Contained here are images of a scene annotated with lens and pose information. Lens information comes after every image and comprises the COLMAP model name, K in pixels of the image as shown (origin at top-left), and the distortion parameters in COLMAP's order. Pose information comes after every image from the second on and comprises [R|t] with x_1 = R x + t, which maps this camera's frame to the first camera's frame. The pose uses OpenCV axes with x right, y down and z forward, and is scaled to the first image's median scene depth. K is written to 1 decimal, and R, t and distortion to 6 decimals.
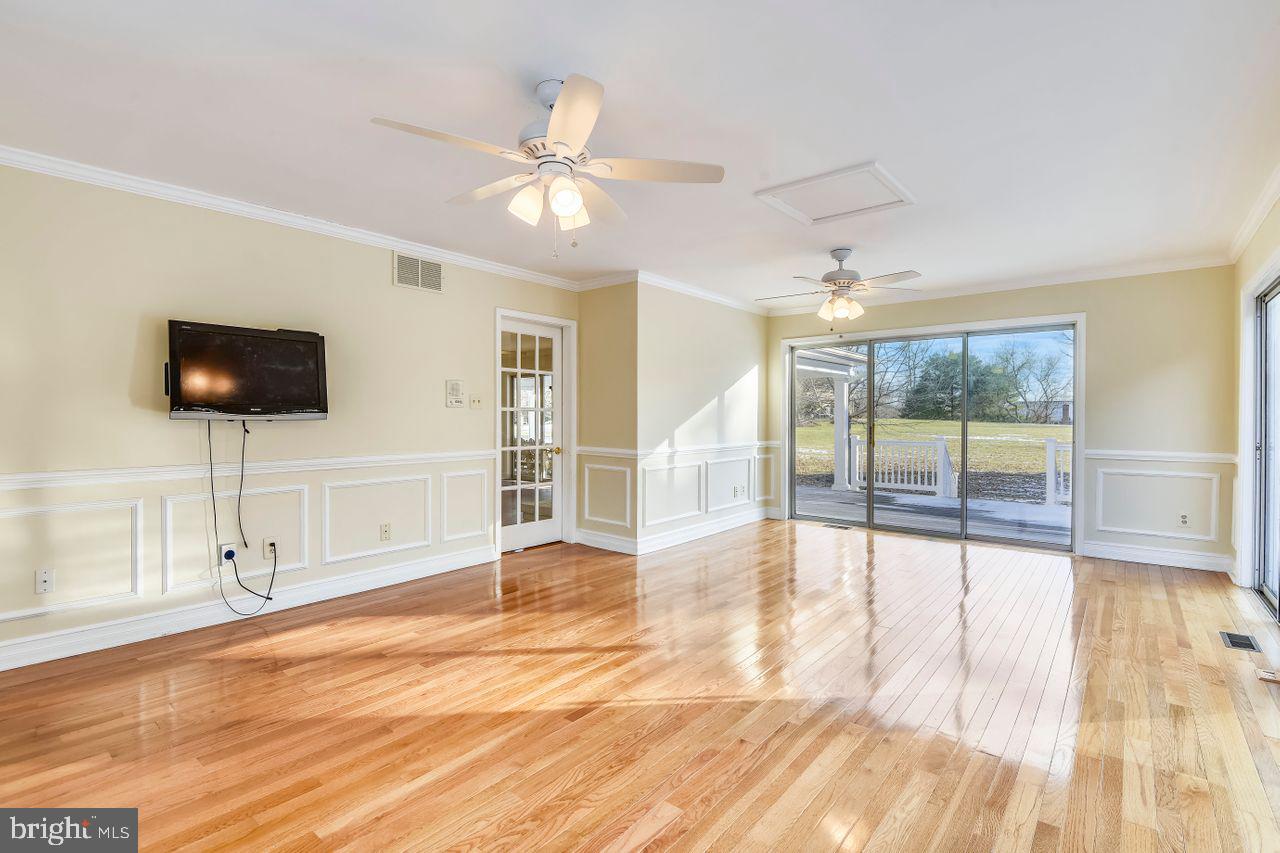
lens RADIAL K [[586.7, 0, 643.0], [0, 586.7, 417.0], [0, 0, 1]] dist [0.001476, -0.009792]
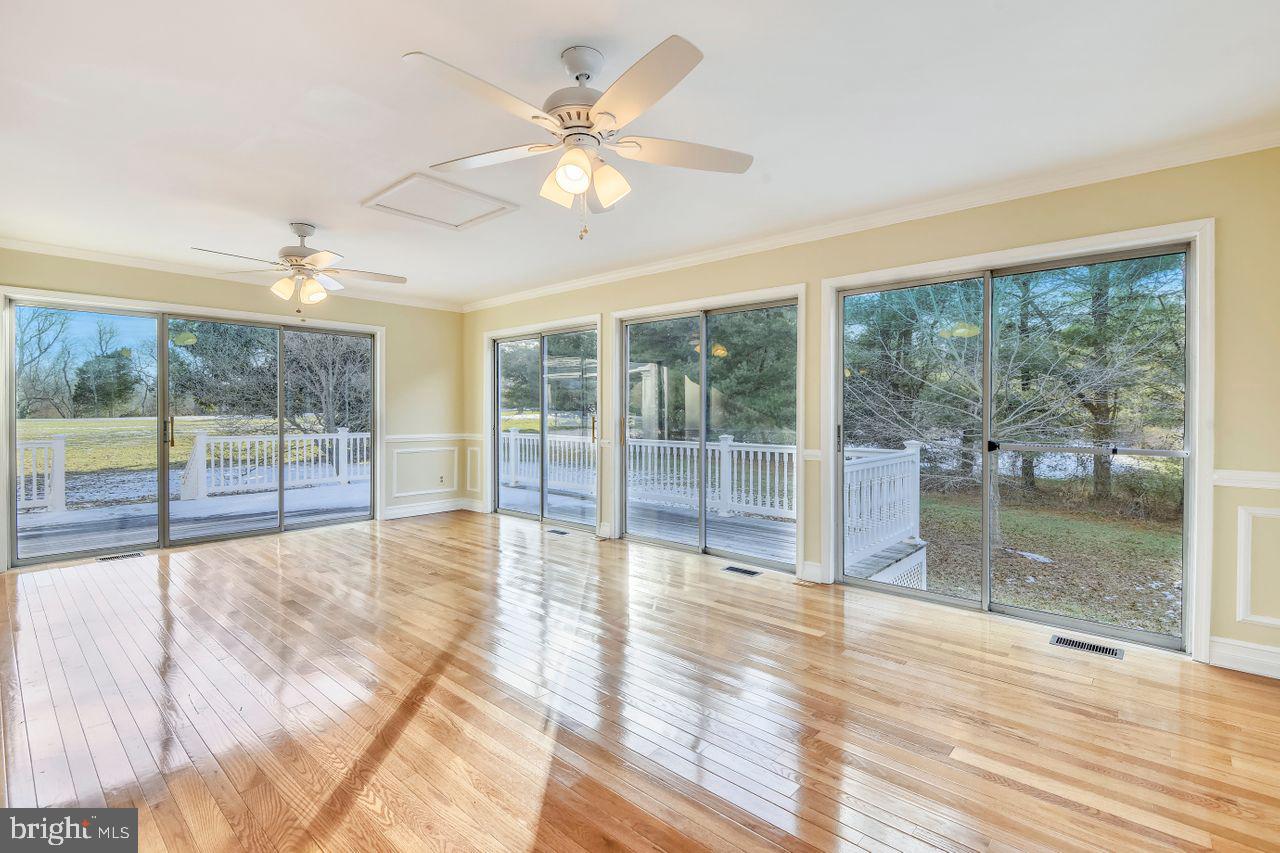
lens RADIAL K [[586.7, 0, 643.0], [0, 586.7, 417.0], [0, 0, 1]] dist [0.001476, -0.009792]
pose [[0.027884, -0.010664, 0.999554, -0.547746], [-0.002053, 0.999940, 0.010726, 0.000168], [-0.999609, -0.002352, 0.027860, 0.446438]]
